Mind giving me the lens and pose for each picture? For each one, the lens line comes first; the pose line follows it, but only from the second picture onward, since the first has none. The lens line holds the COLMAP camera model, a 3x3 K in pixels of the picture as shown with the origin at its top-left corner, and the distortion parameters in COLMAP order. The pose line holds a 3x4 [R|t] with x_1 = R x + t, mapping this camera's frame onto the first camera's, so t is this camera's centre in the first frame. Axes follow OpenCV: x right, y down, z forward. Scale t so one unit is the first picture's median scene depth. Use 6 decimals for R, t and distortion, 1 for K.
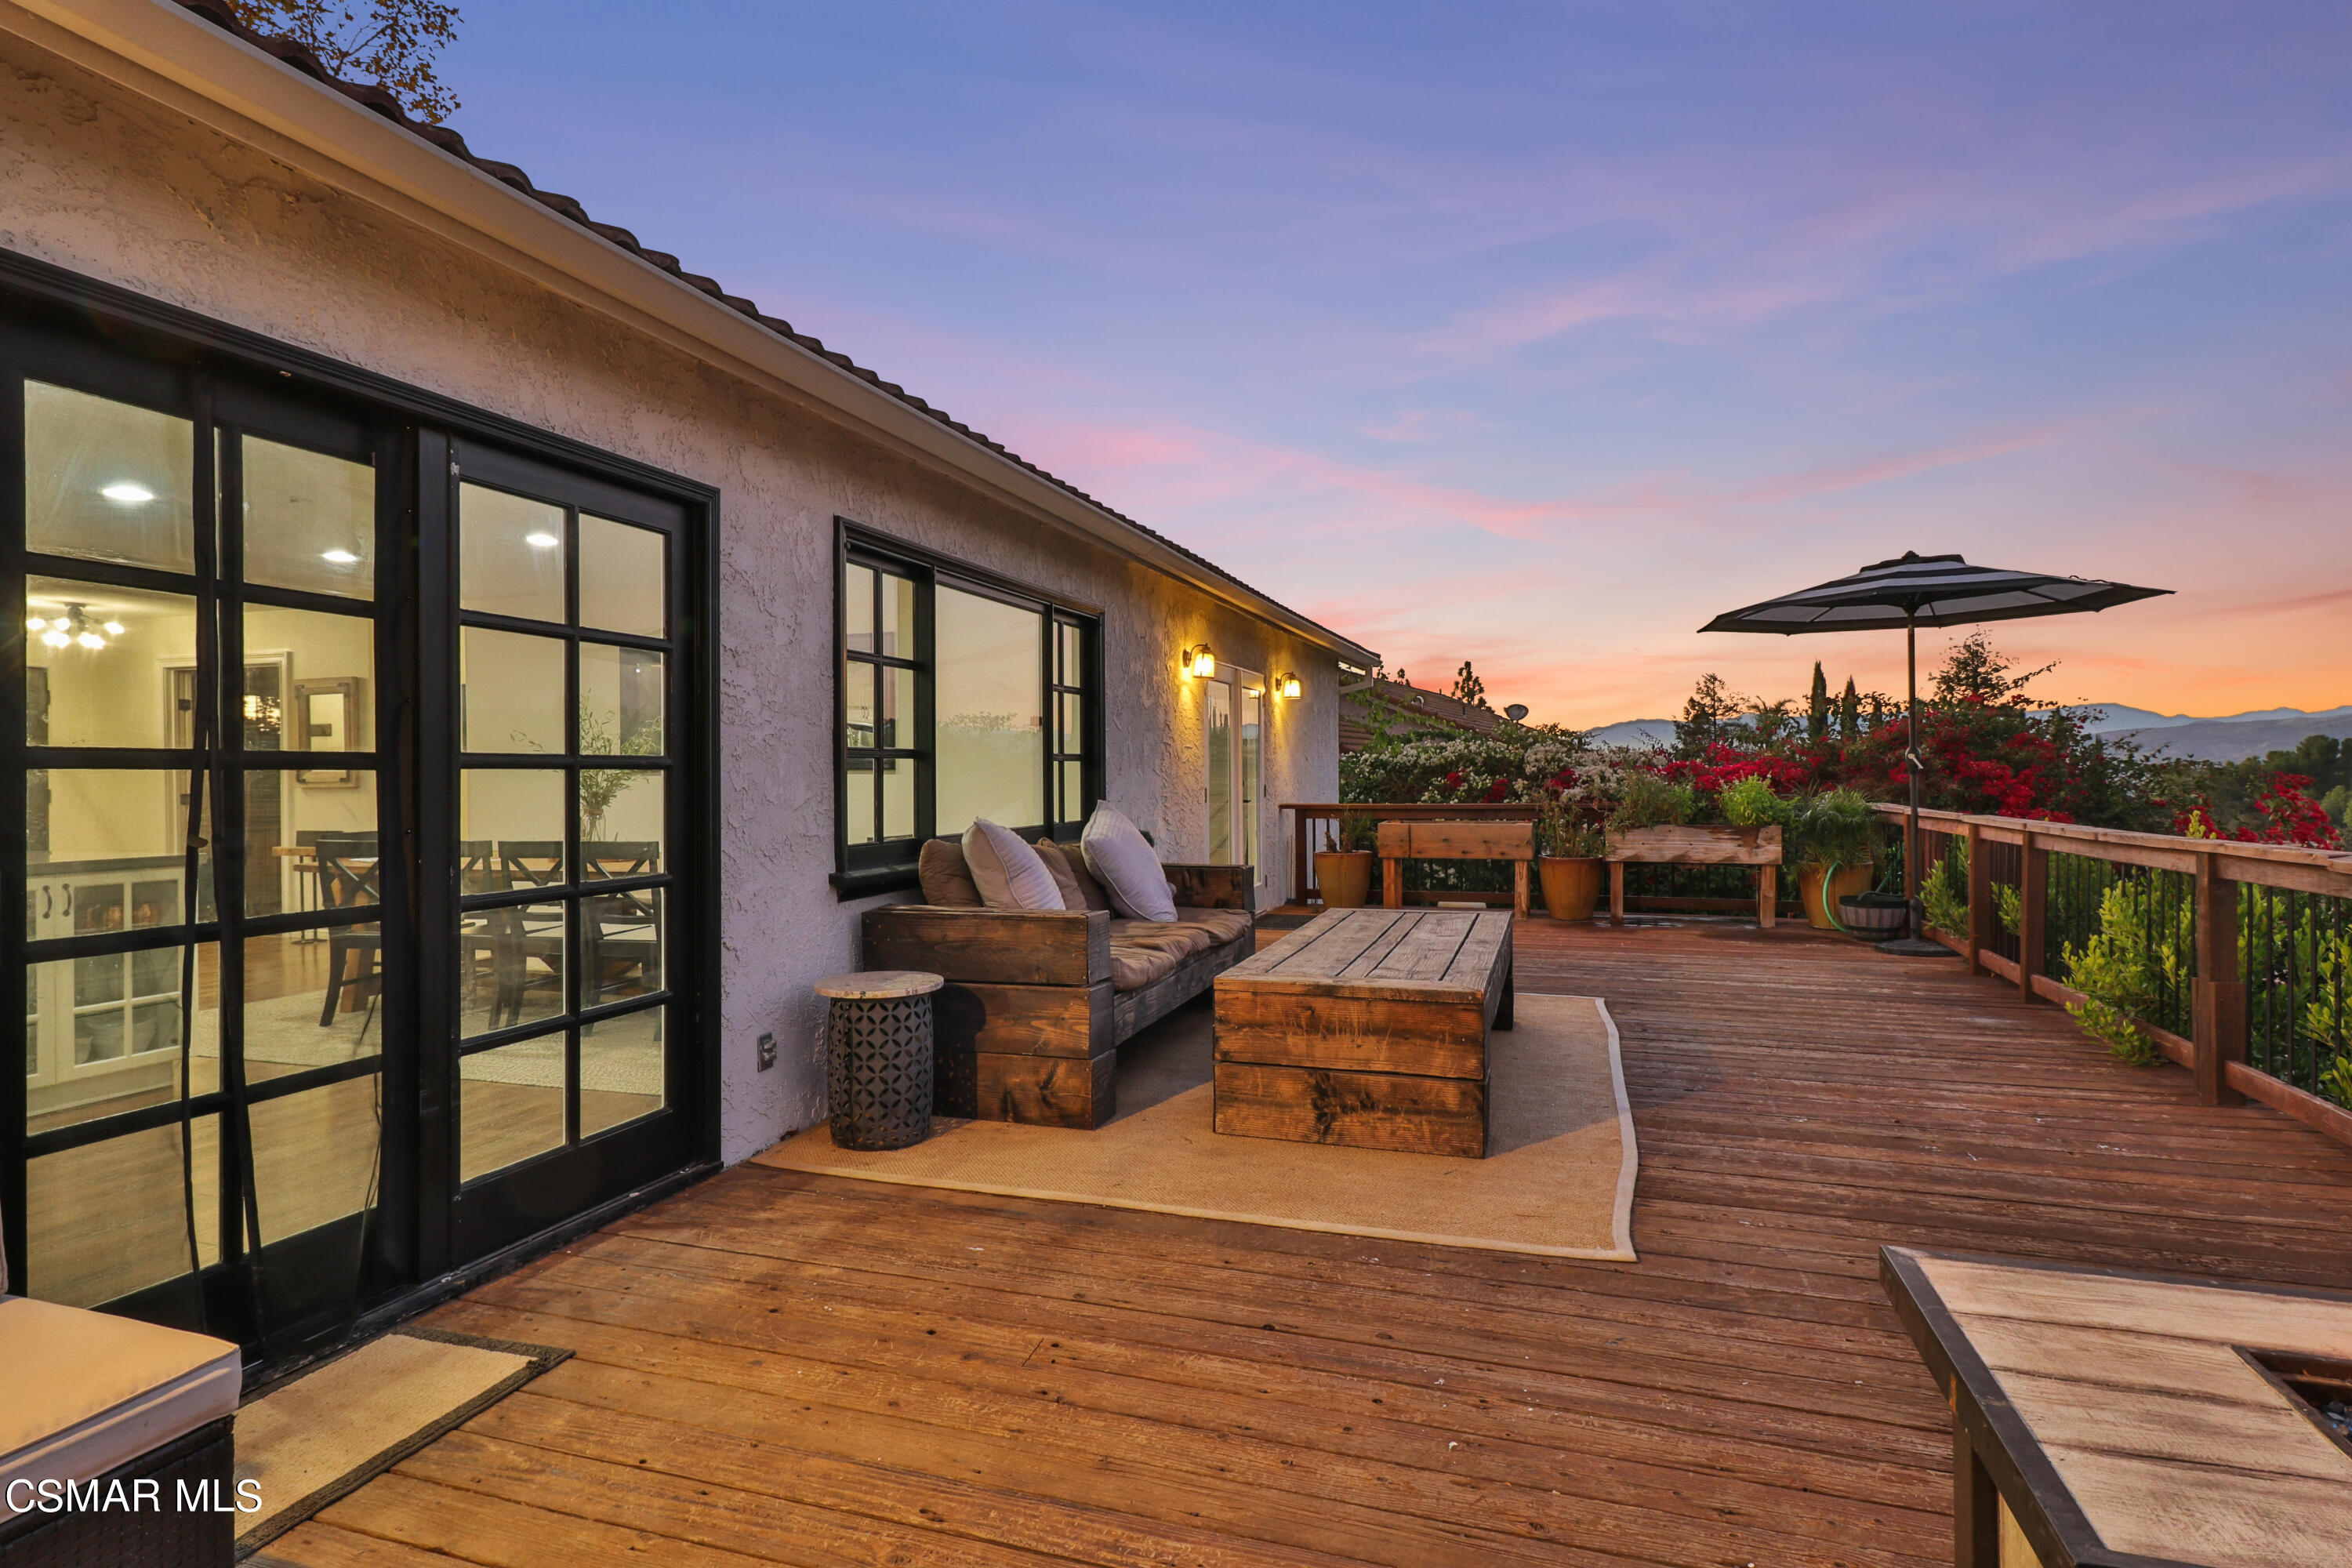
lens RADIAL K [[1212.2, 0, 1170.0], [0, 1212.2, 776.5], [0, 0, 1]] dist [0.032499, -0.014376]
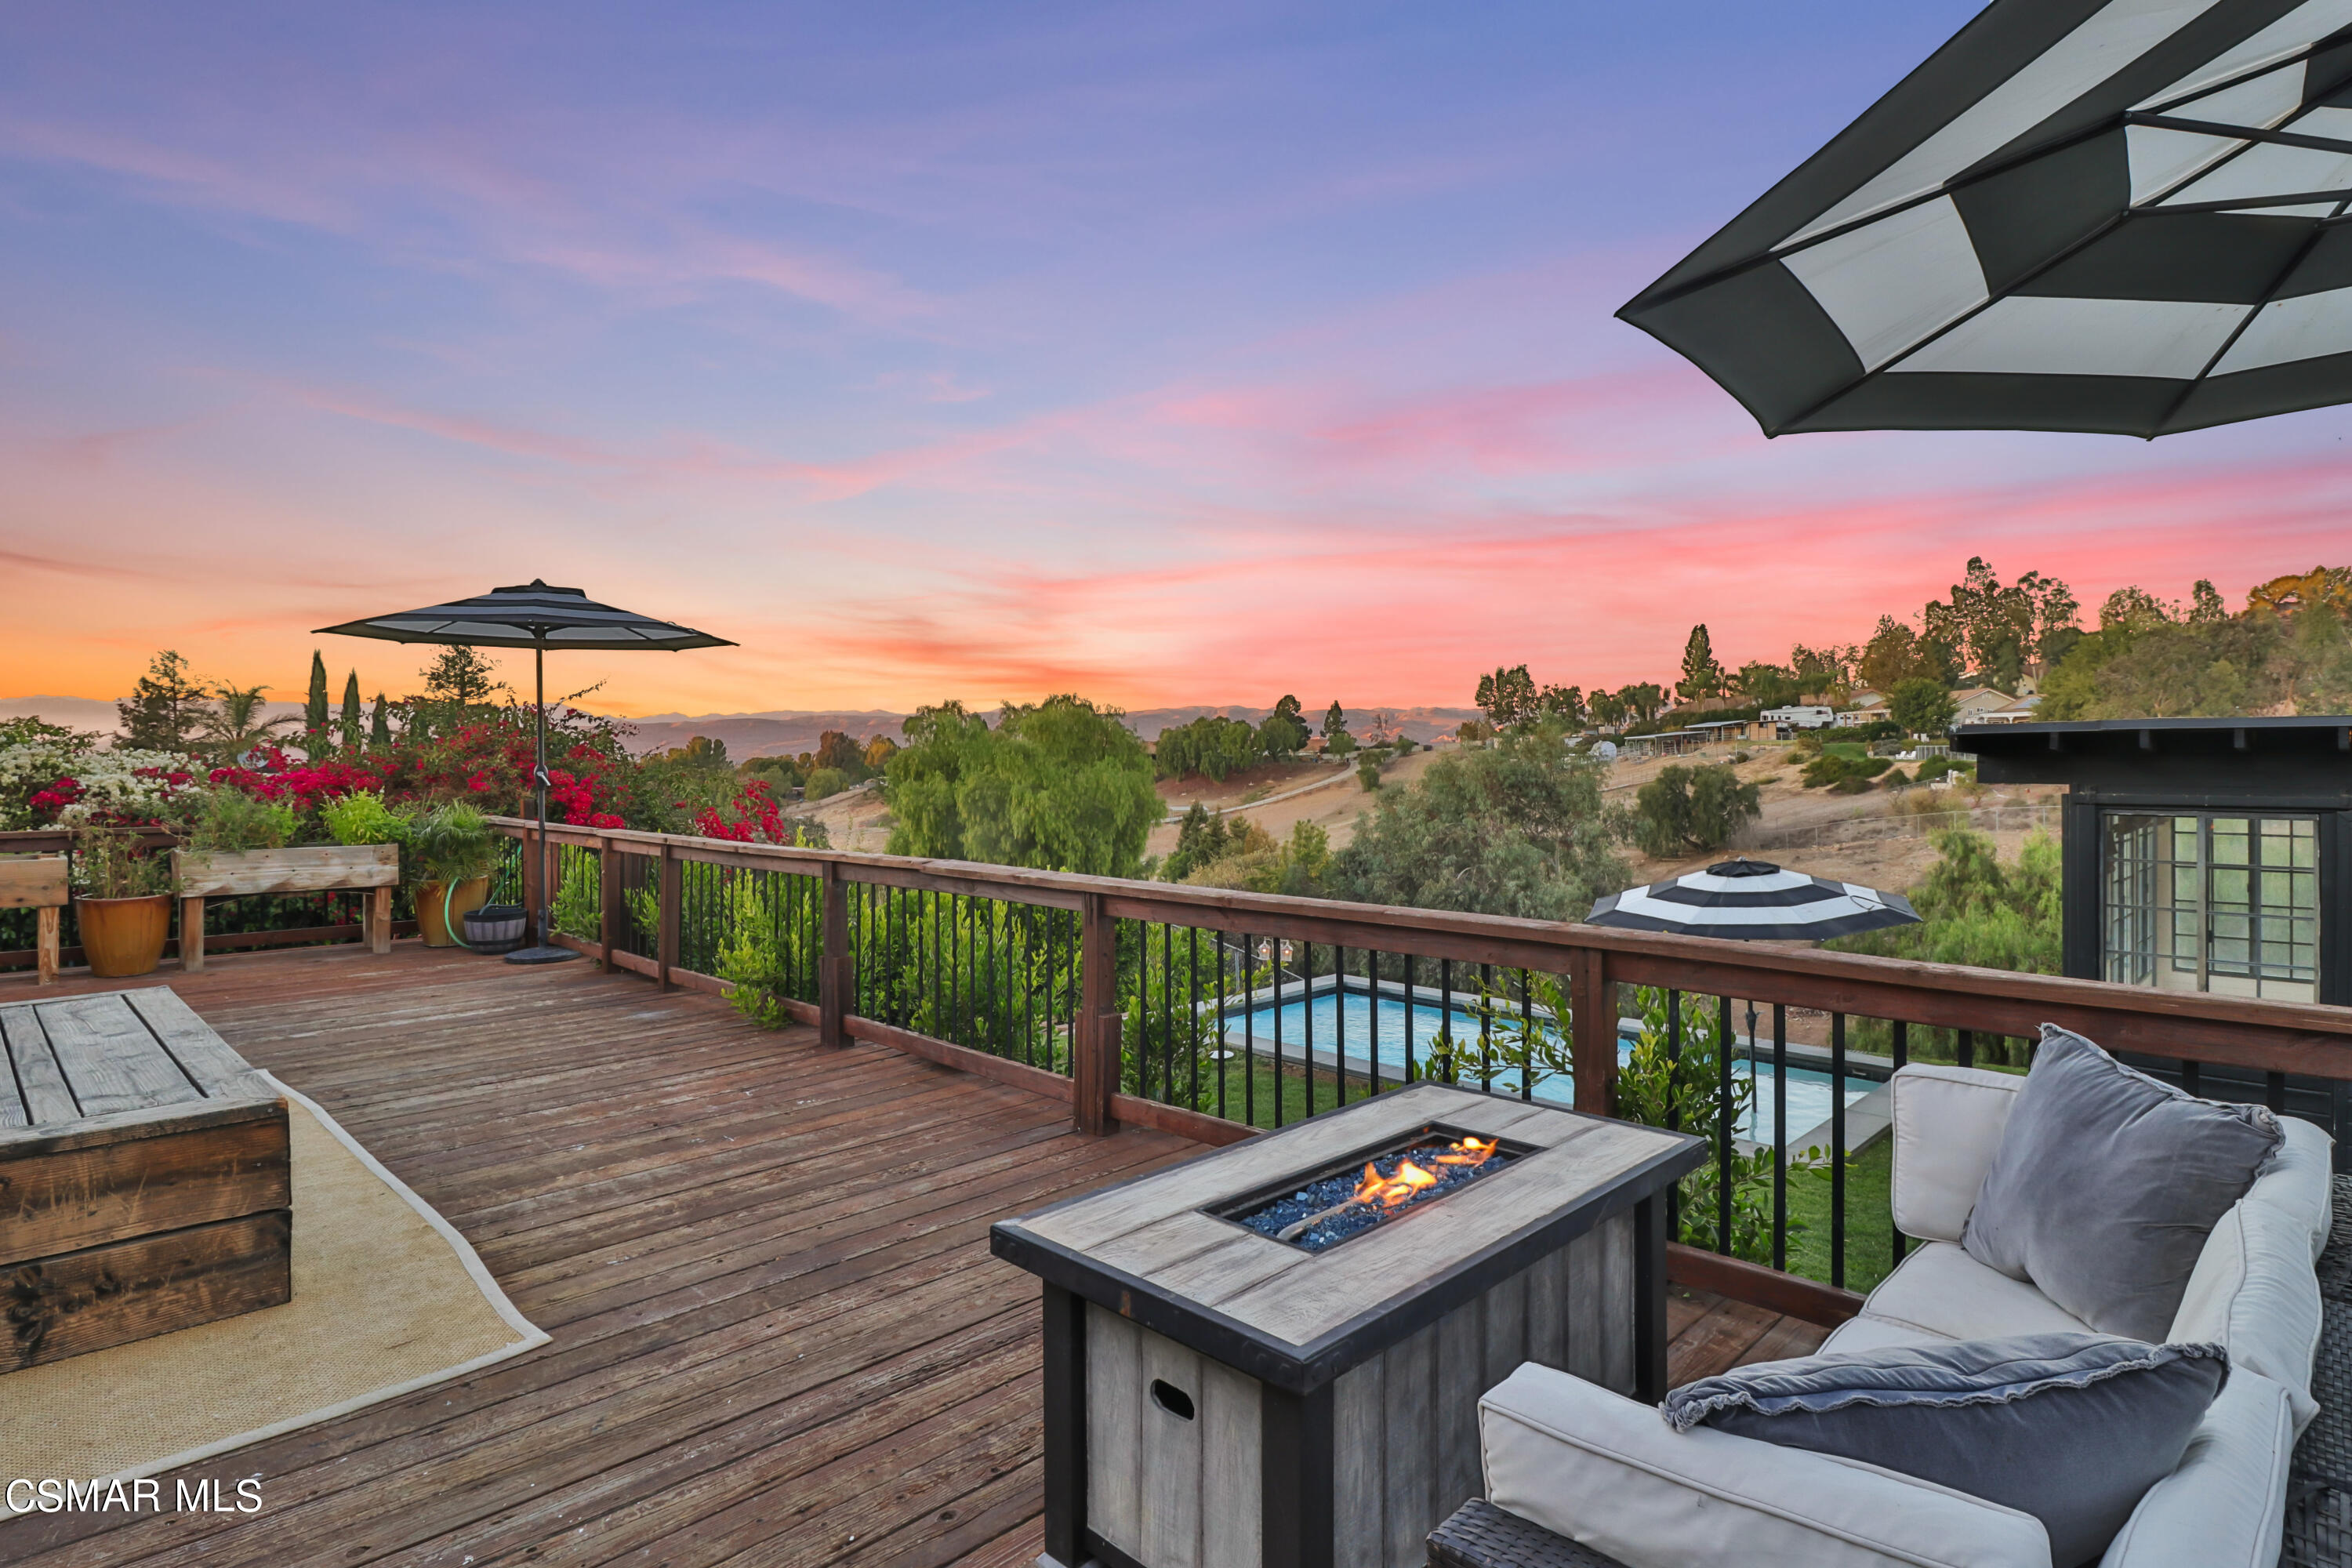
lens RADIAL K [[1227.9, 0, 1166.3], [0, 1227.9, 763.1], [0, 0, 1]] dist [0.002314, -0.014652]
pose [[0.440124, 0.003629, 0.897930, -0.211510], [-0.000339, 0.999992, -0.003875, -0.043606], [-0.897937, 0.001401, 0.440122, 0.102808]]
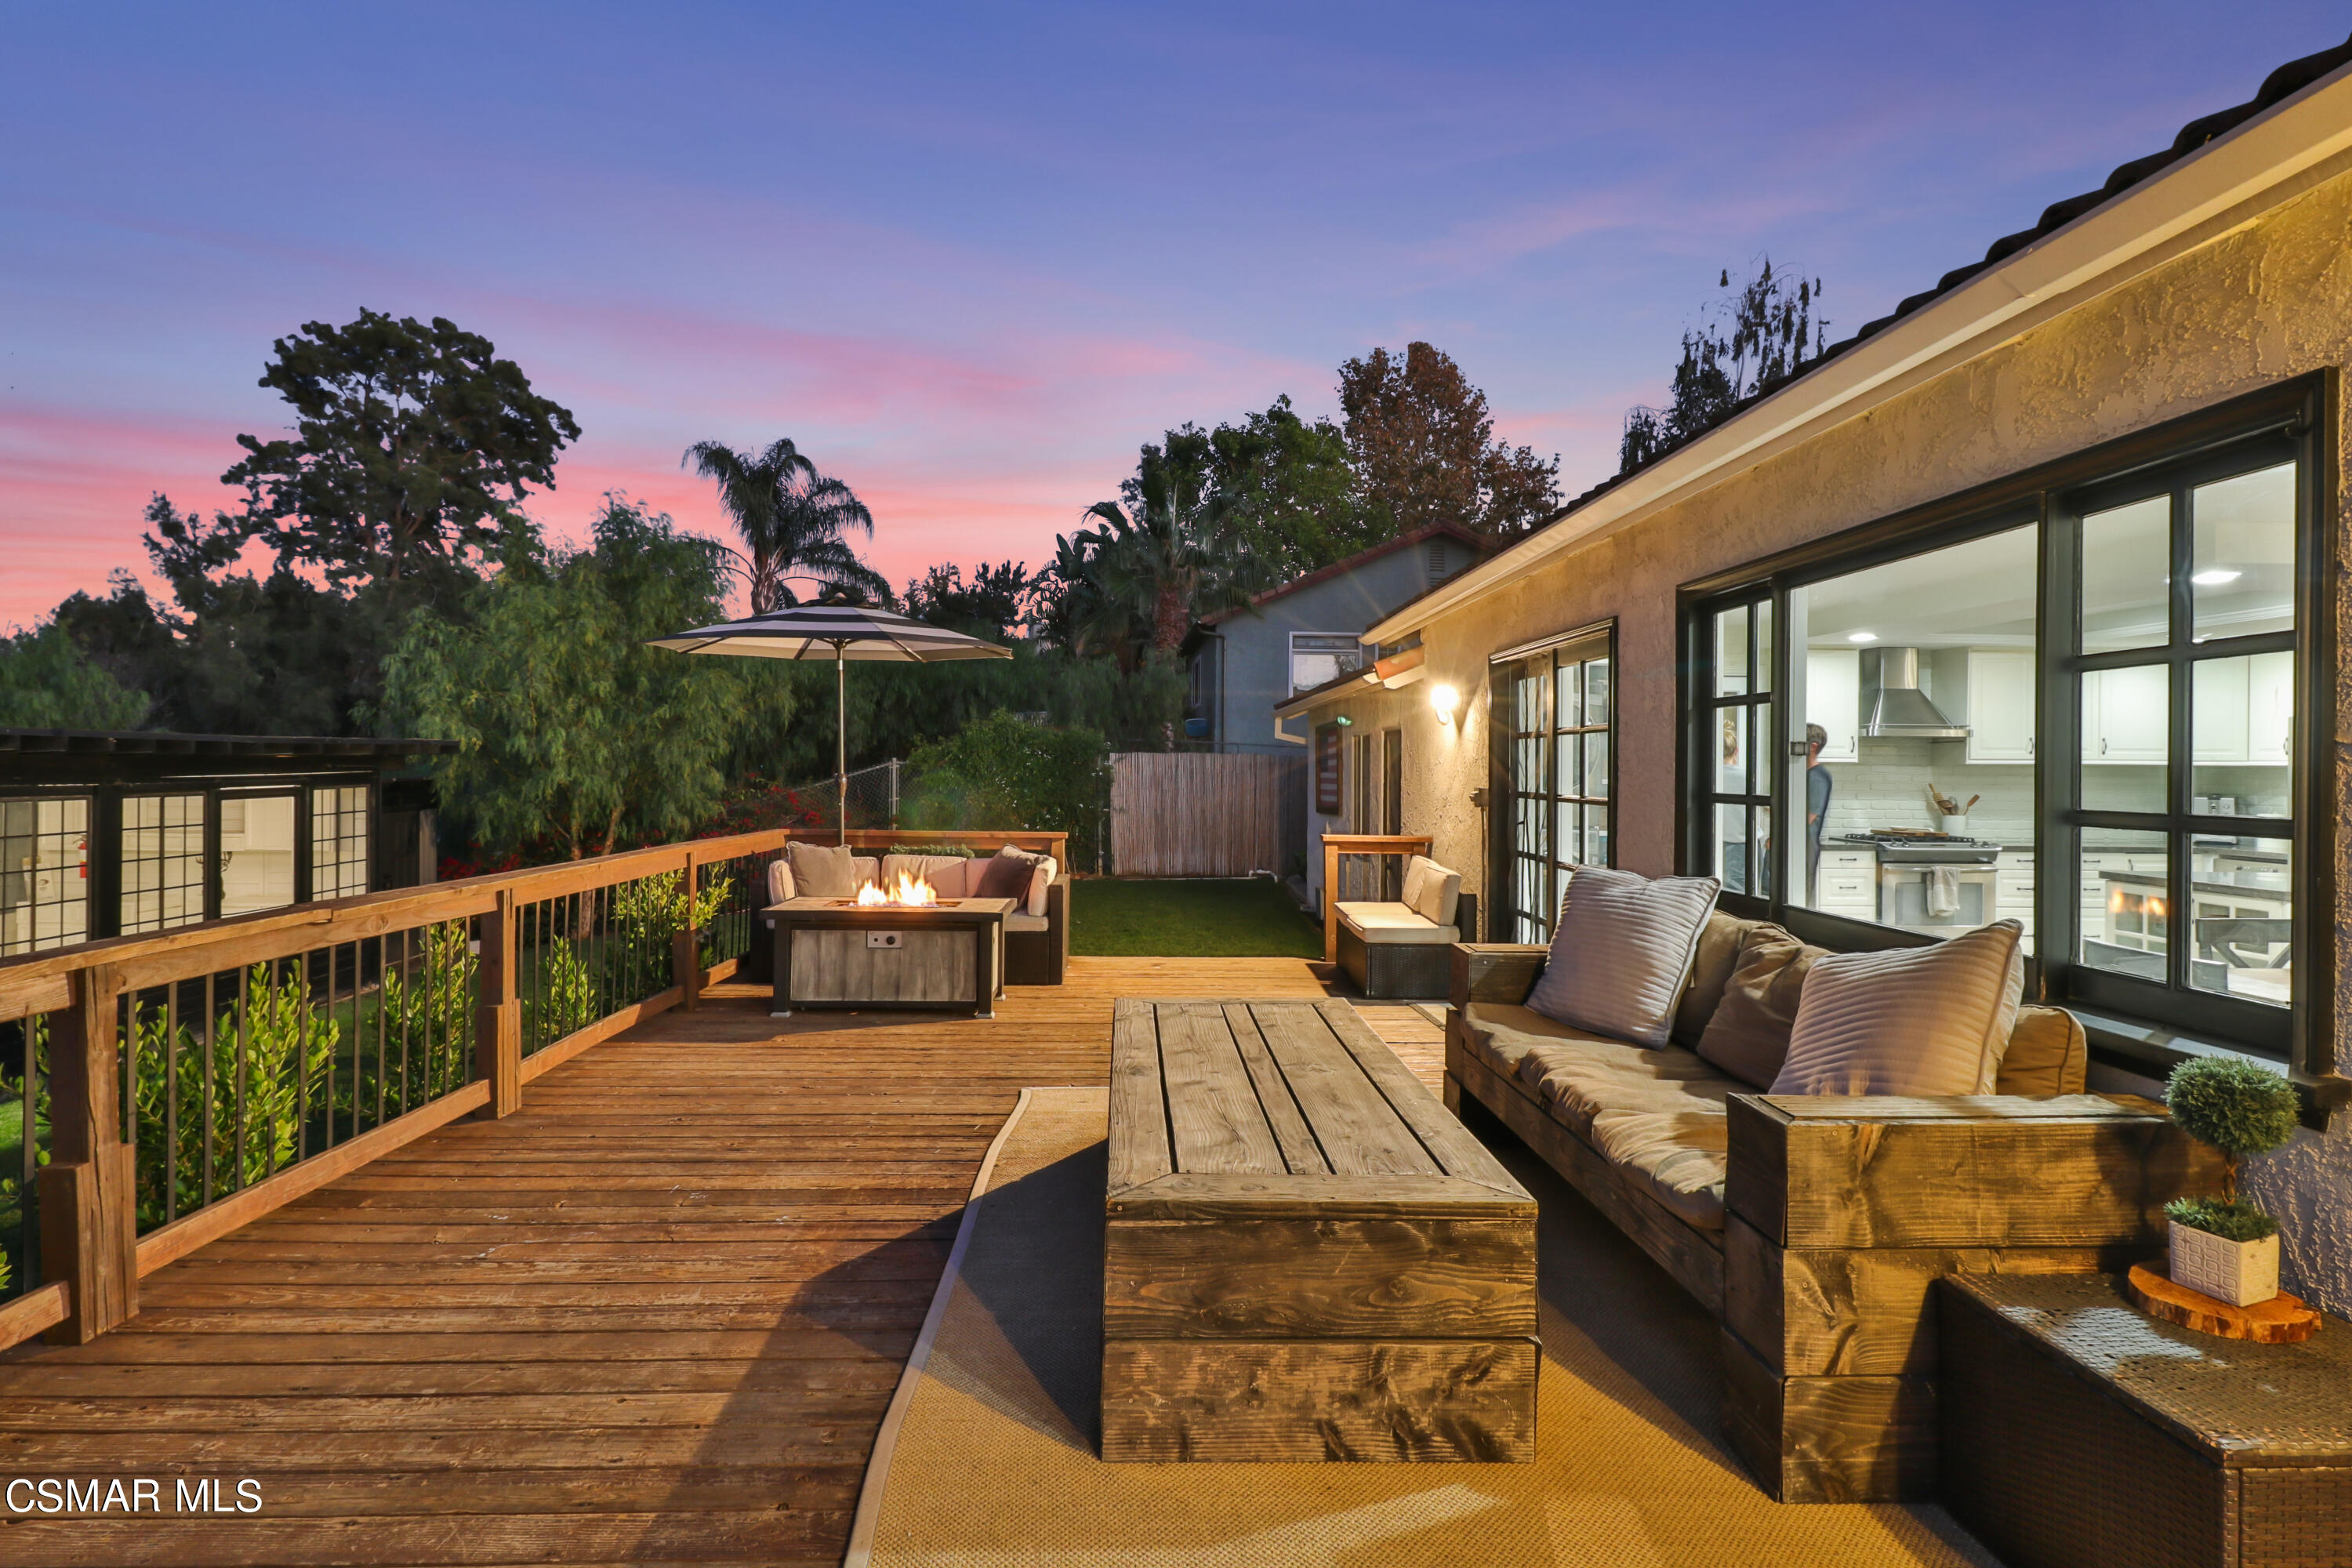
lens RADIAL K [[1144.5, 0, 1157.6], [0, 1144.5, 770.1], [0, 0, 1]] dist [0.030060, -0.014590]
pose [[-0.938855, -0.004612, -0.344283, 0.583972], [-0.005717, 0.999981, 0.002193, -0.050627], [0.344266, 0.004027, -0.938863, 1.989971]]
